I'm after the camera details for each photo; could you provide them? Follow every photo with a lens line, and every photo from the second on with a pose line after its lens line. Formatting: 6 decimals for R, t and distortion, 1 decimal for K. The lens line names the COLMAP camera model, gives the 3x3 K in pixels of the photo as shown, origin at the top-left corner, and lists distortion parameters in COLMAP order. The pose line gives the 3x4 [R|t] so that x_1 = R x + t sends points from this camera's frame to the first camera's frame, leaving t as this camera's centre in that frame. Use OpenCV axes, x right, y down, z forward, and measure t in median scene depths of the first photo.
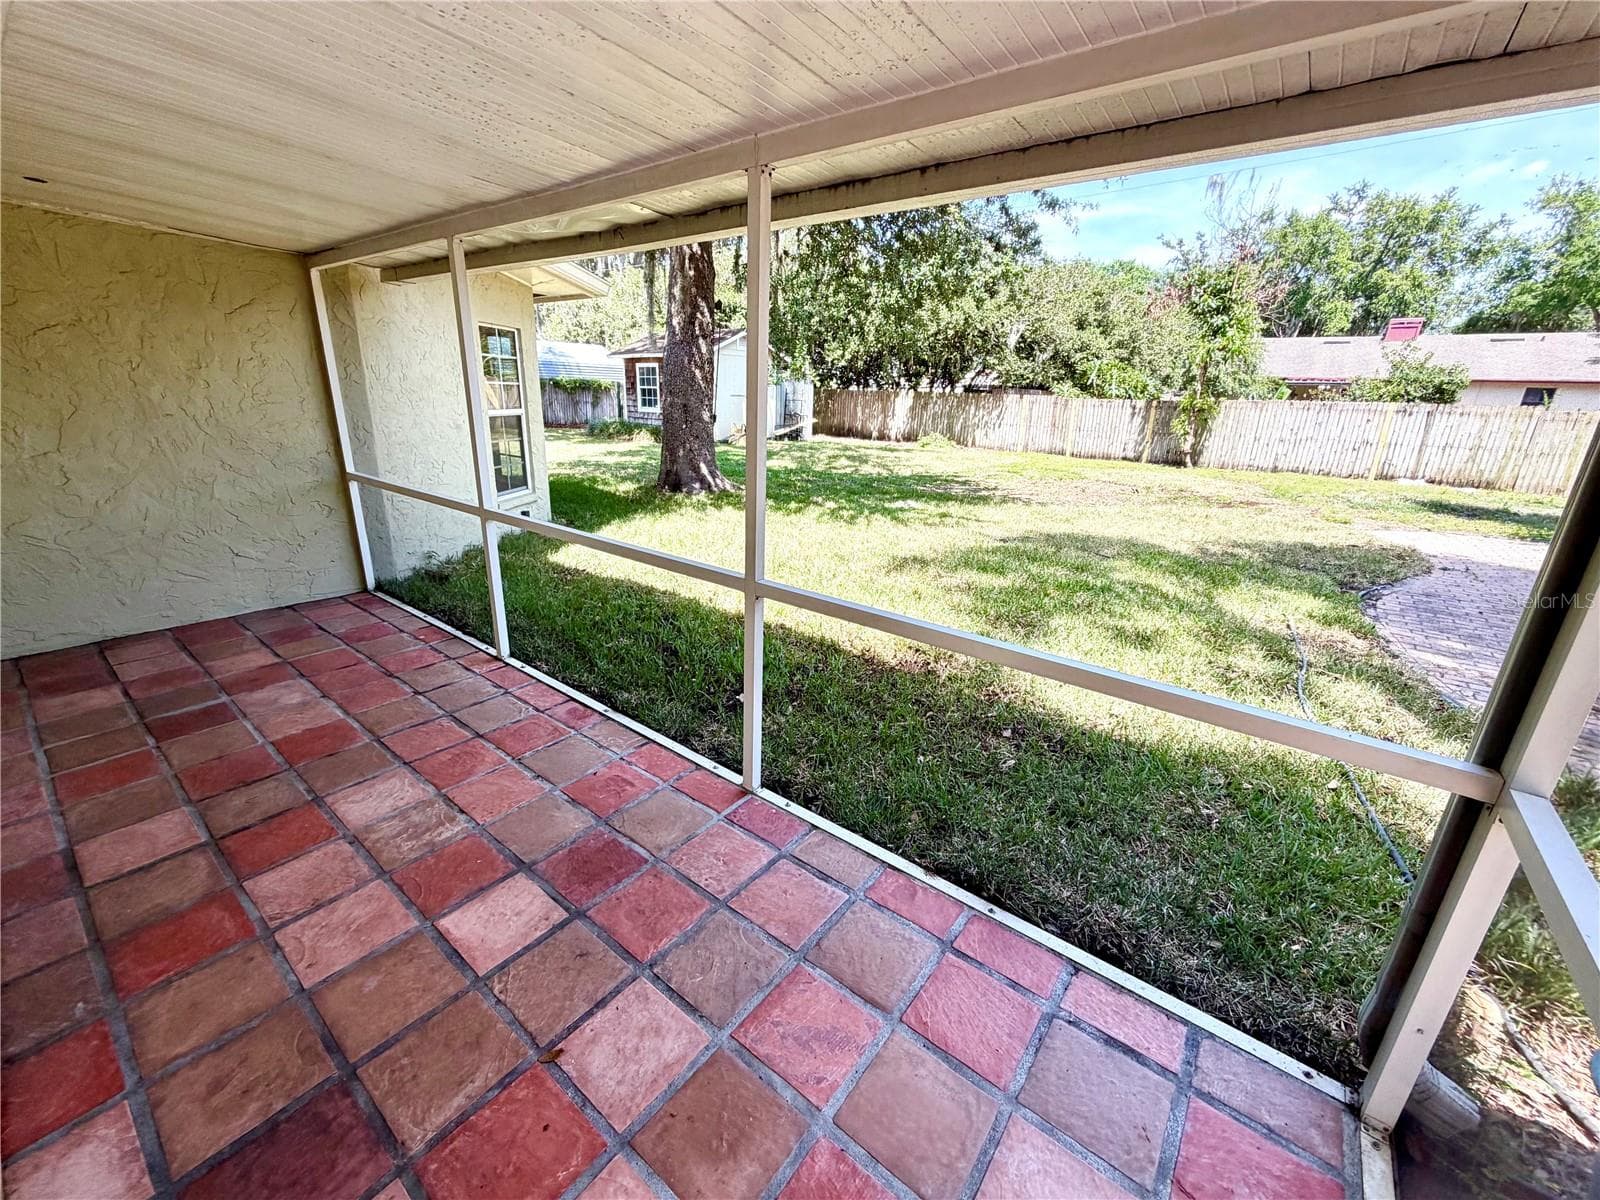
lens RADIAL K [[643.9, 0, 794.0], [0, 643.9, 598.0], [0, 0, 1]] dist [0.001741, 0.000217]
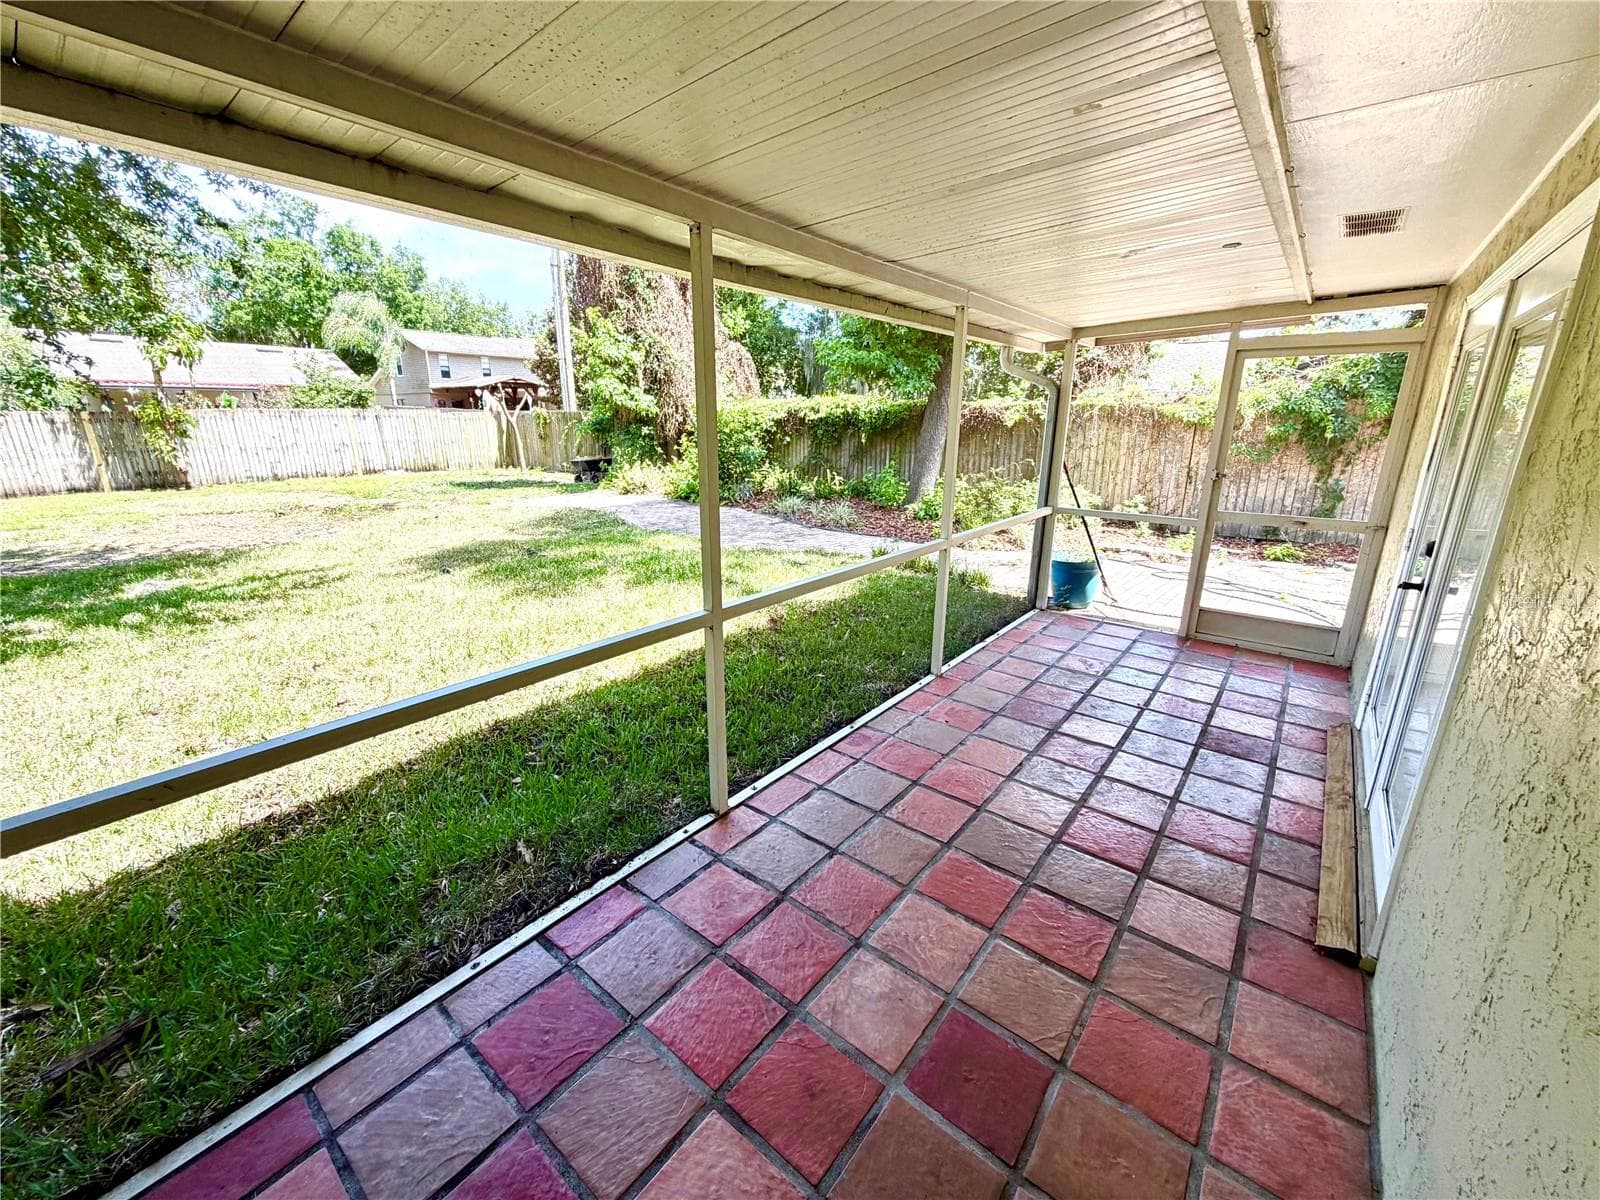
lens RADIAL K [[643.9, 0, 794.0], [0, 643.9, 598.0], [0, 0, 1]] dist [0.001741, 0.000217]
pose [[0.012250, -0.303386, 0.952789, -1.300971], [0.302204, 0.909424, 0.285692, -0.371393], [-0.953165, 0.284437, 0.102825, 0.958262]]
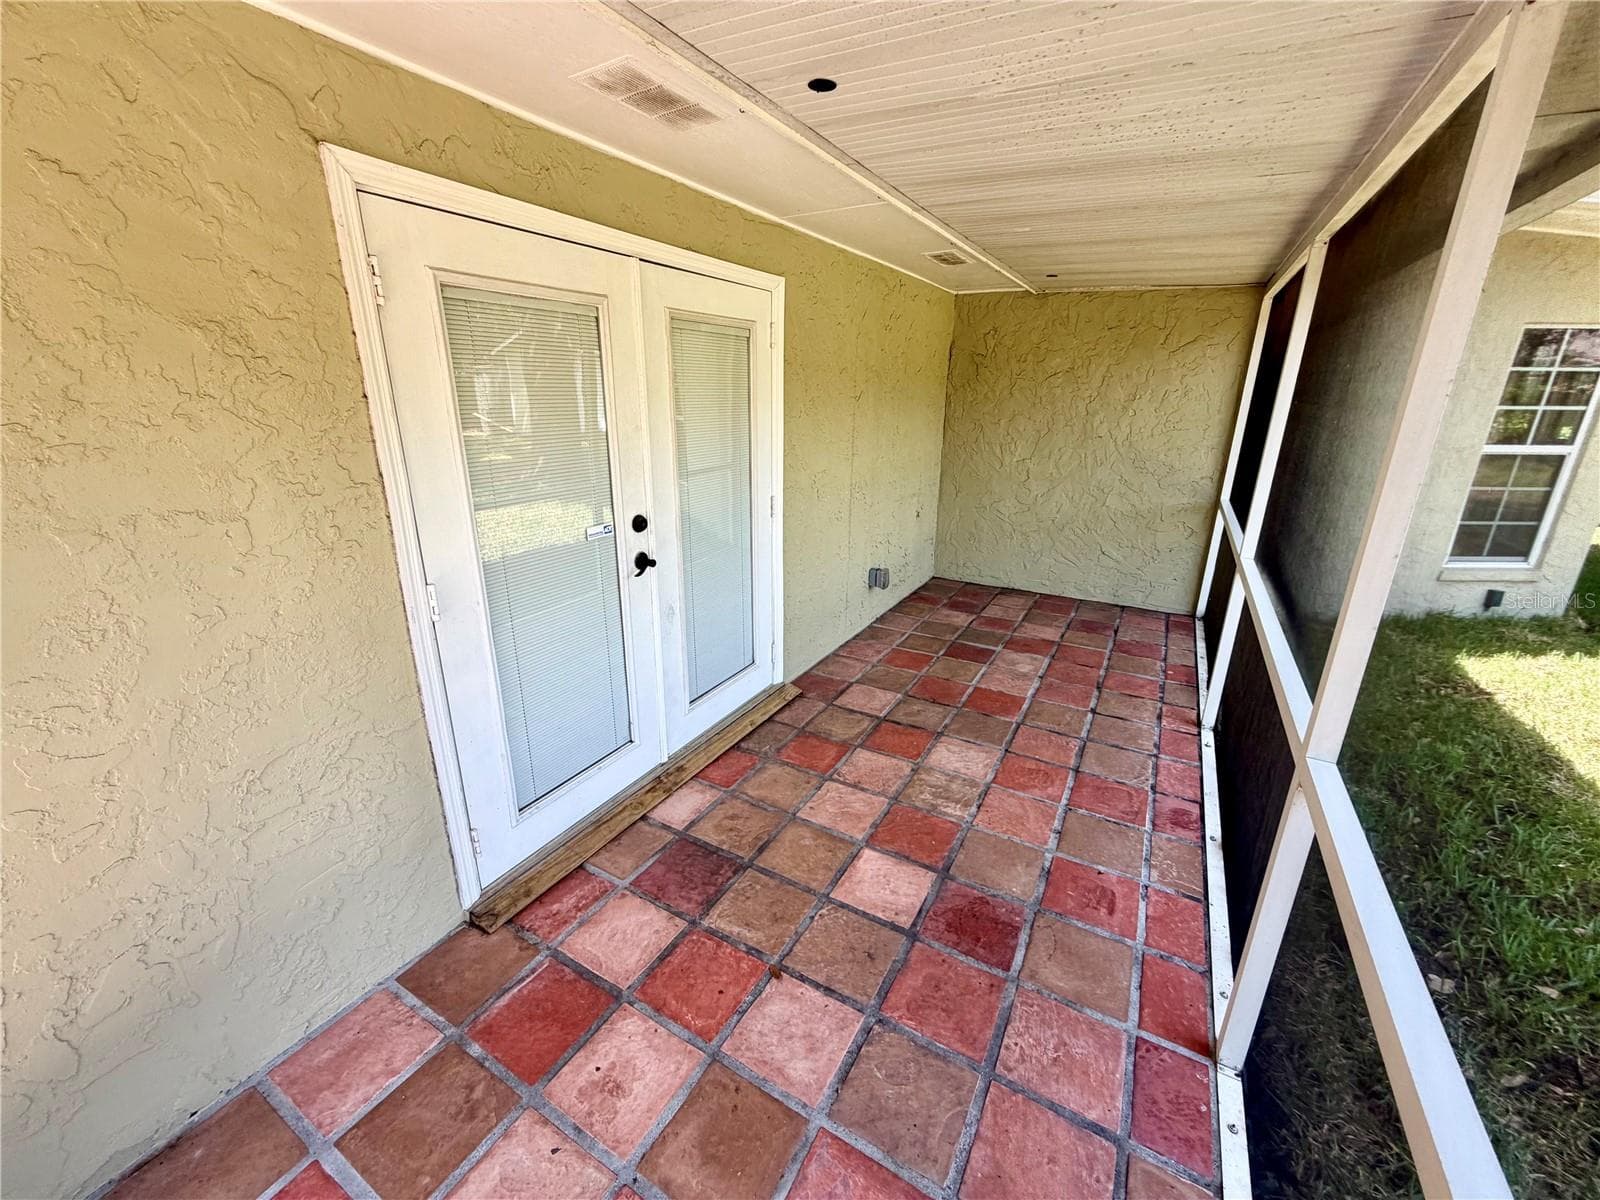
lens RADIAL K [[636.9, 0, 791.0], [0, 636.9, 598.2], [0, 0, 1]] dist [0.001396, 0.000312]
pose [[0.137640, 0.278816, -0.950430, 0.291185], [-0.305053, 0.924852, 0.227136, -0.112505], [0.942336, 0.258669, 0.212351, 0.303326]]
